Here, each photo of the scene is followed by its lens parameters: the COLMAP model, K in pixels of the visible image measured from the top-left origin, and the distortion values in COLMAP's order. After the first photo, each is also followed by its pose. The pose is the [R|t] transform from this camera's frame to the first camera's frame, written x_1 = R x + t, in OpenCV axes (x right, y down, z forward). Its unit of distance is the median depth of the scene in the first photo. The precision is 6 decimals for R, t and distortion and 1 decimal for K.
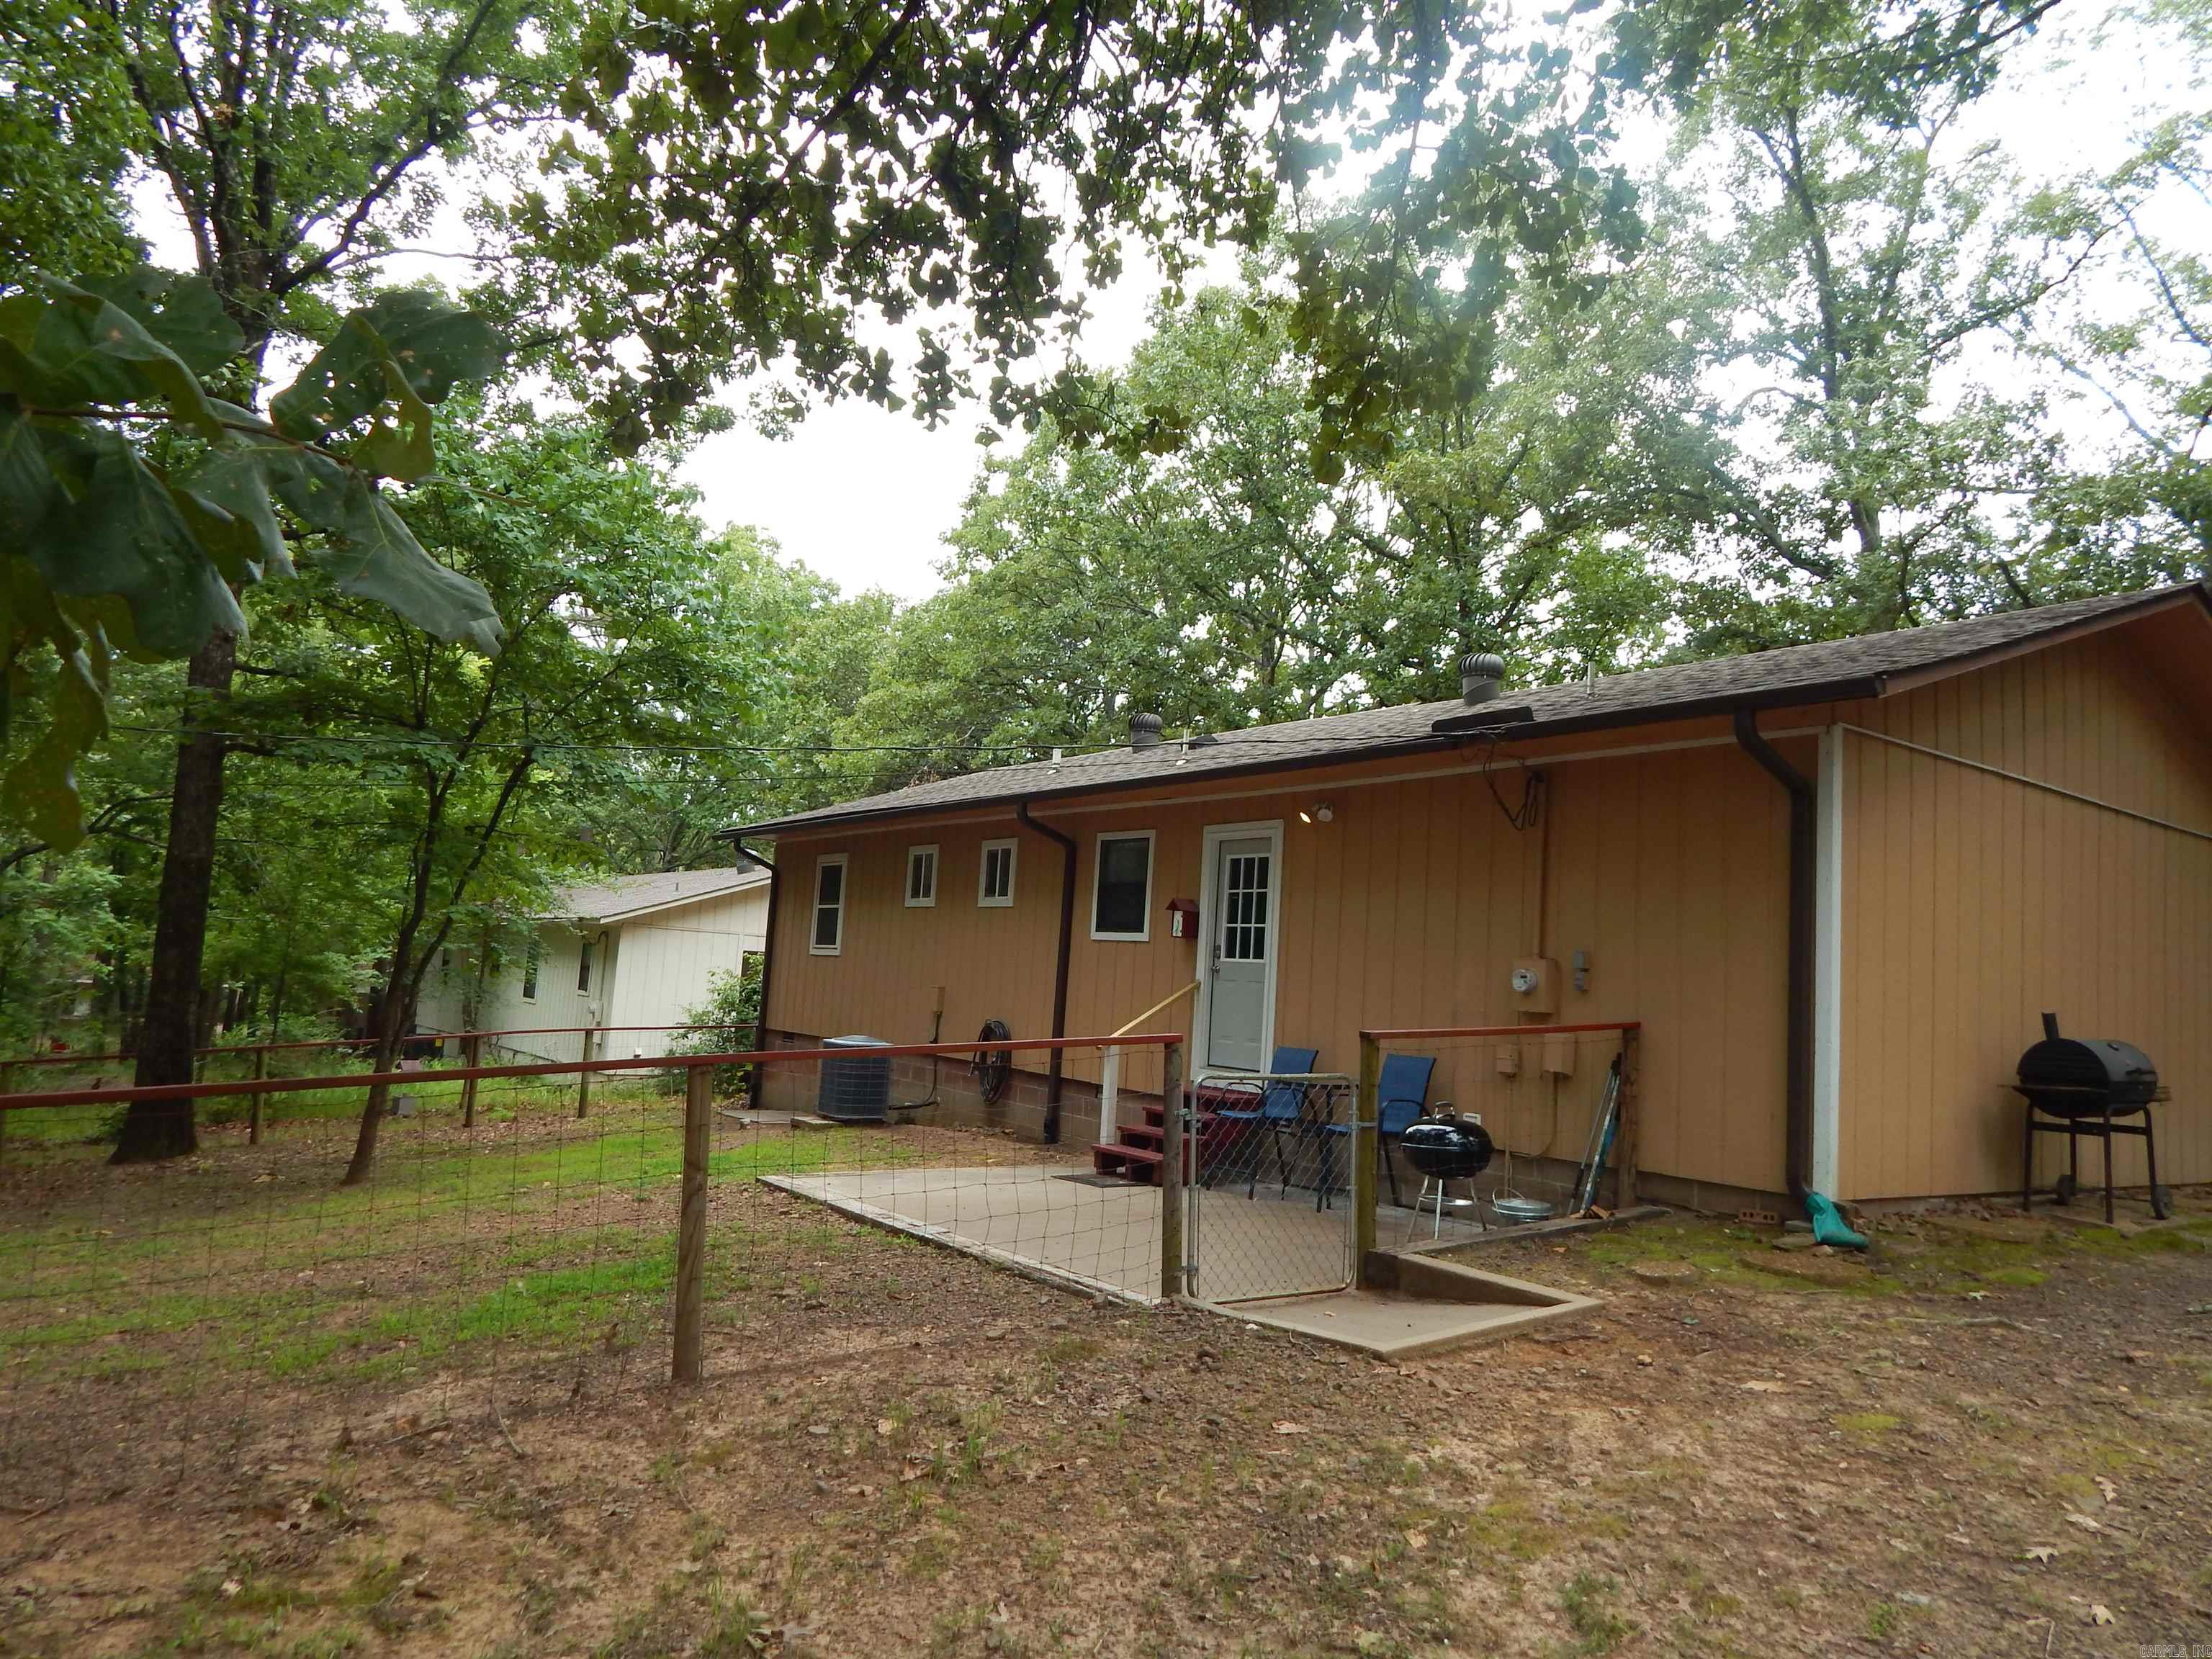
lens RADIAL K [[1427.7, 0, 1102.2], [0, 1427.7, 847.9], [0, 0, 1]] dist [-0.001486, -0.002436]
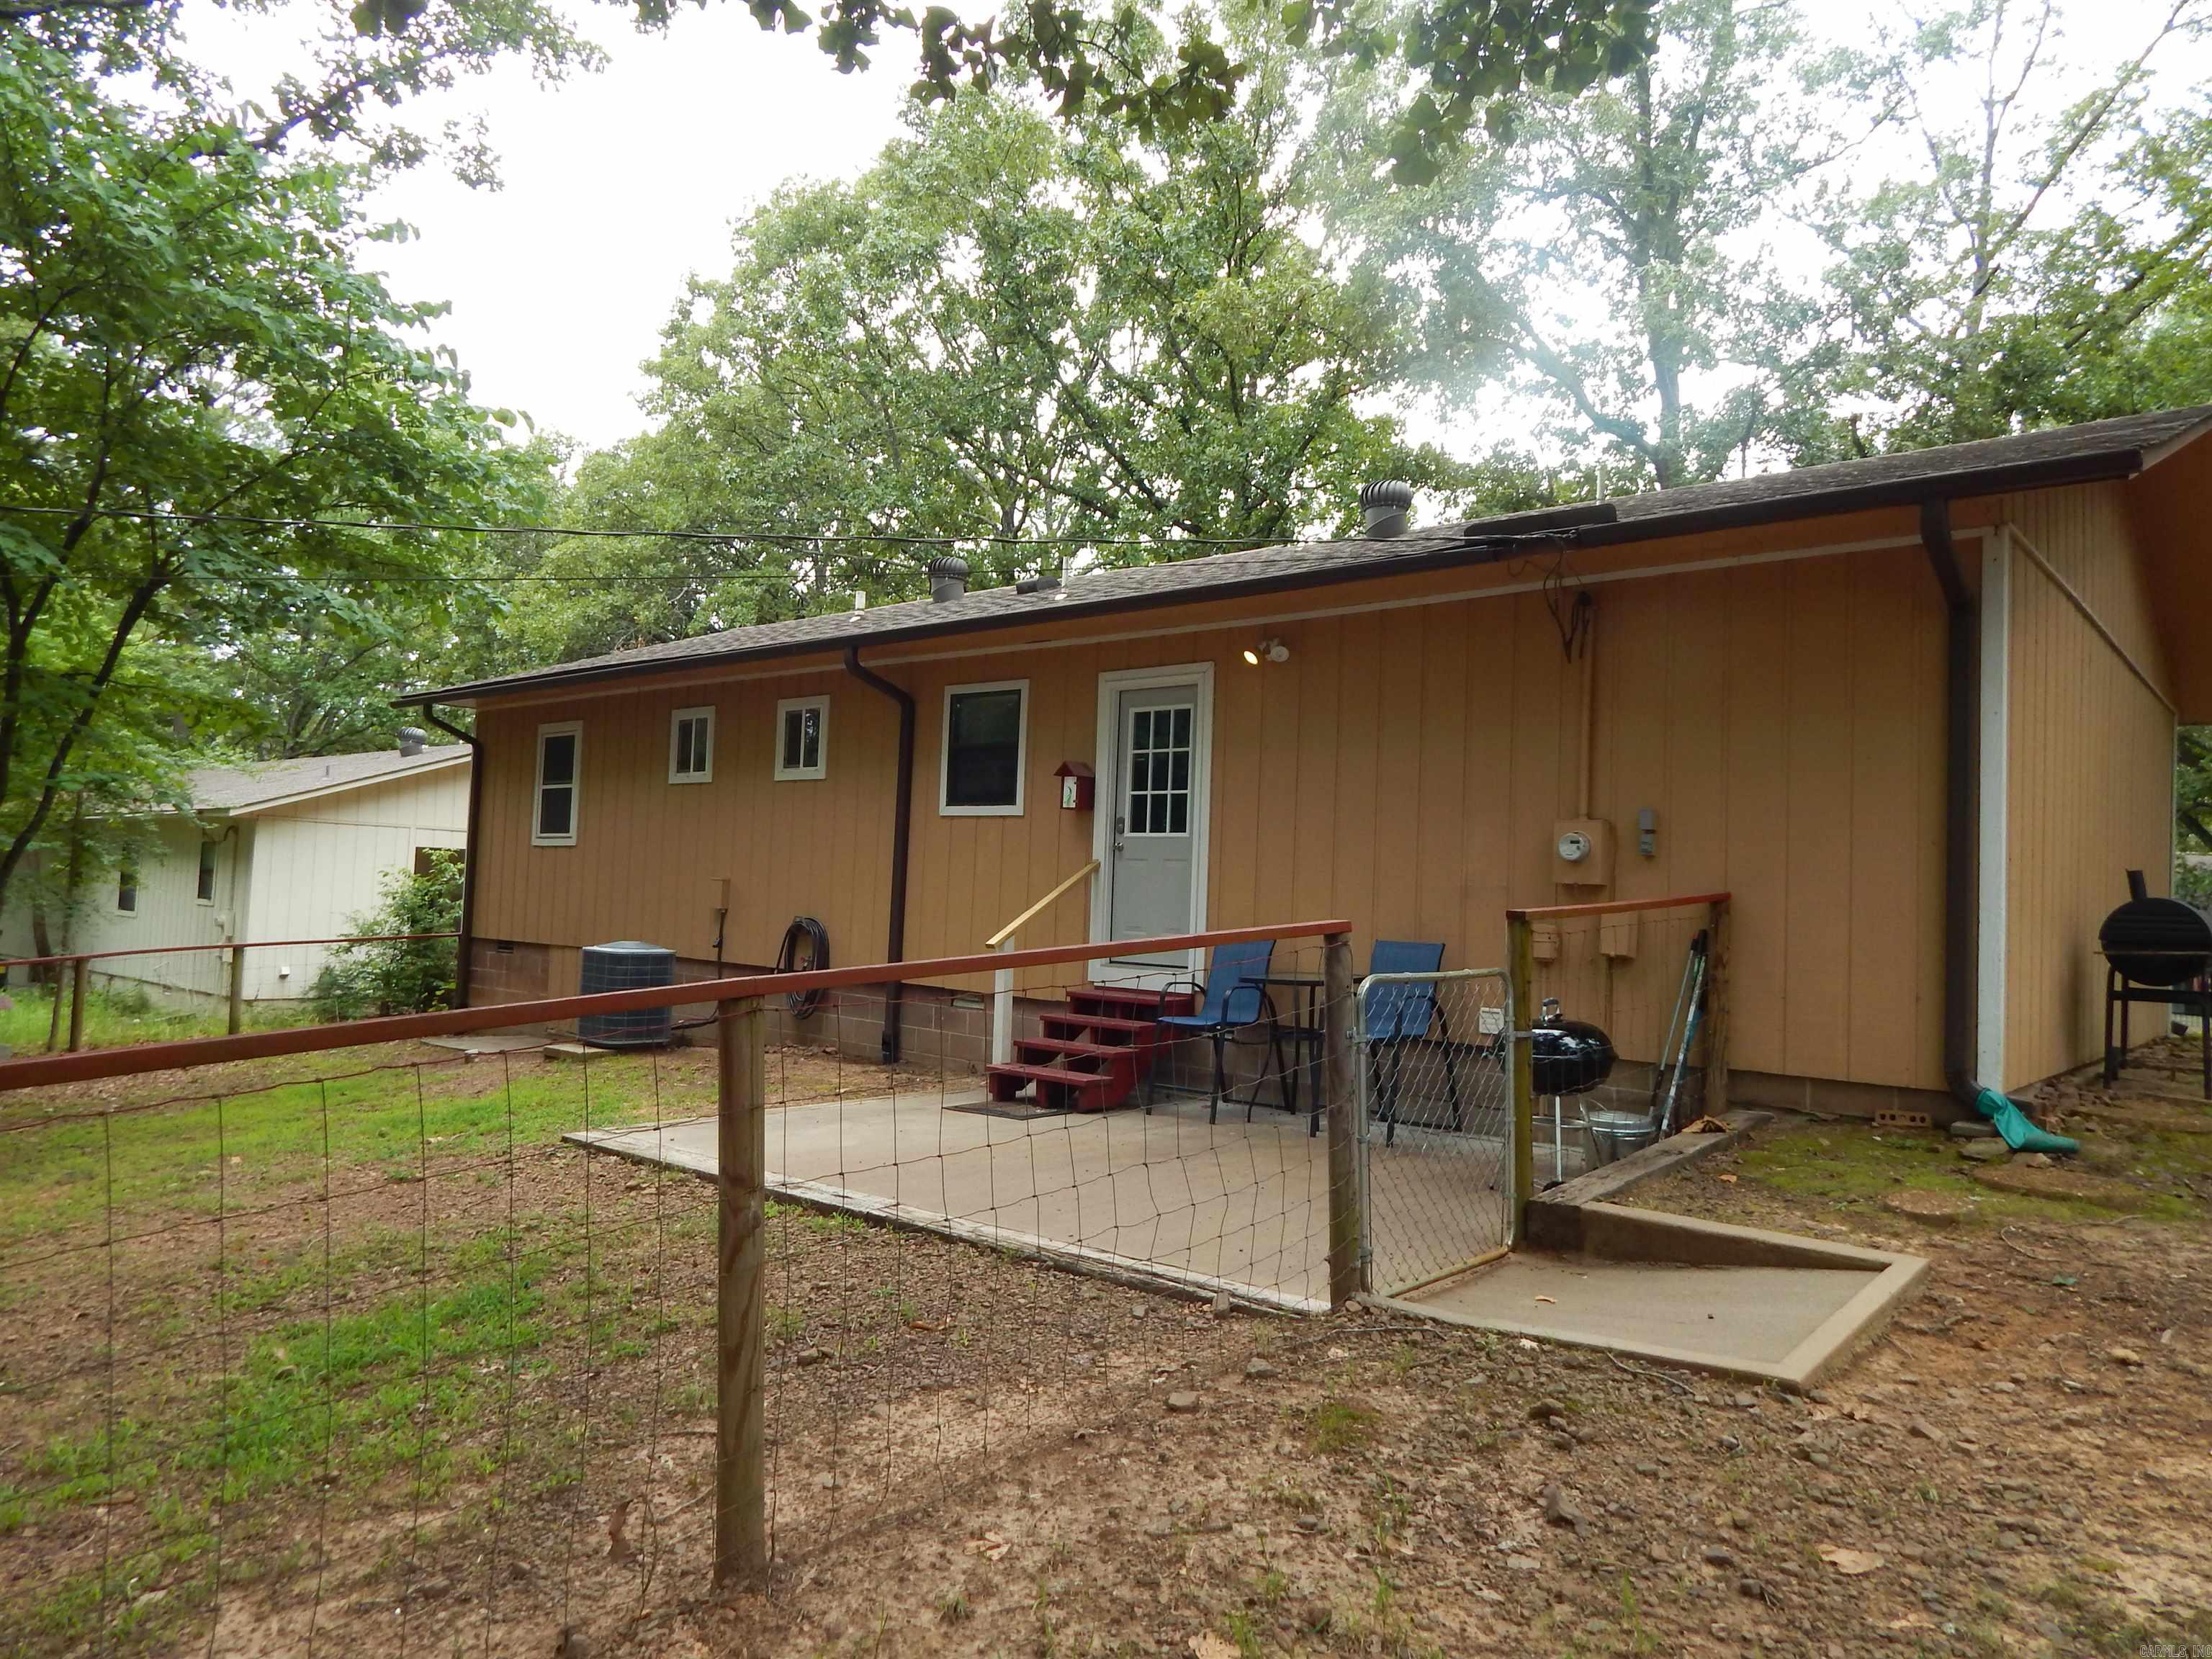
lens RADIAL K [[1445.4, 0, 1106.0], [0, 1445.4, 829.5], [0, 0, 1]] dist [0.002659, 0.000545]
pose [[0.973629, -0.015910, 0.227582, -0.142413], [0.001784, 0.998066, 0.062141, 0.028191], [-0.228130, -0.060096, 0.971774, 0.229547]]
